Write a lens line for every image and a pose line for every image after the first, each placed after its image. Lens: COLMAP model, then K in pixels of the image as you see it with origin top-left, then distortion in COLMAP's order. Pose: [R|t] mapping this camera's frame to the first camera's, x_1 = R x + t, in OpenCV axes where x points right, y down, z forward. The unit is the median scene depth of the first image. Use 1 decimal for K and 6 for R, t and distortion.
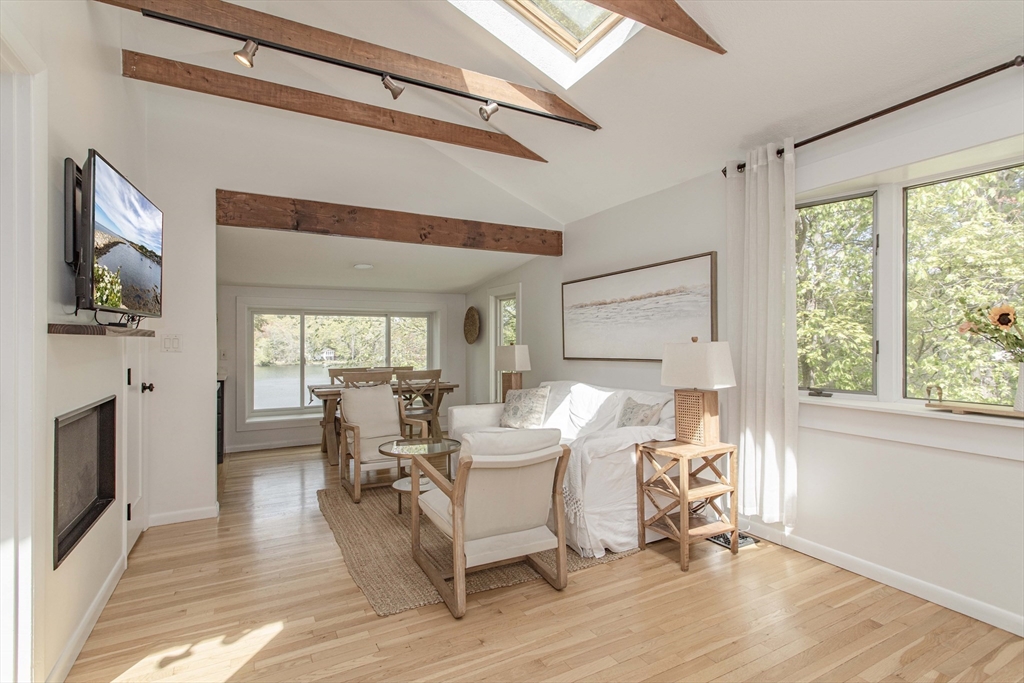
lens RADIAL K [[497.9, 0, 517.9], [0, 497.9, 341.0], [0, 0, 1]] dist [-0.001824, 0.006784]
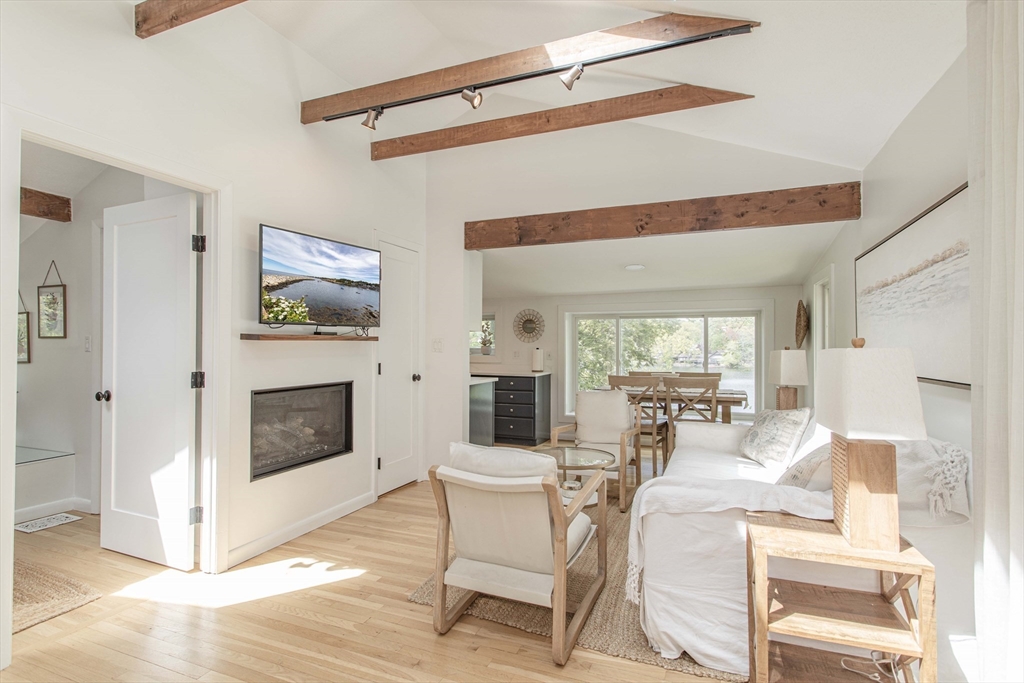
lens RADIAL K [[497.9, 0, 517.9], [0, 497.9, 341.0], [0, 0, 1]] dist [-0.001824, 0.006784]
pose [[0.632776, -0.002150, -0.774332, 0.462569], [-0.001429, 0.999991, -0.003945, -0.002473], [0.774334, 0.003603, 0.632767, 0.324353]]
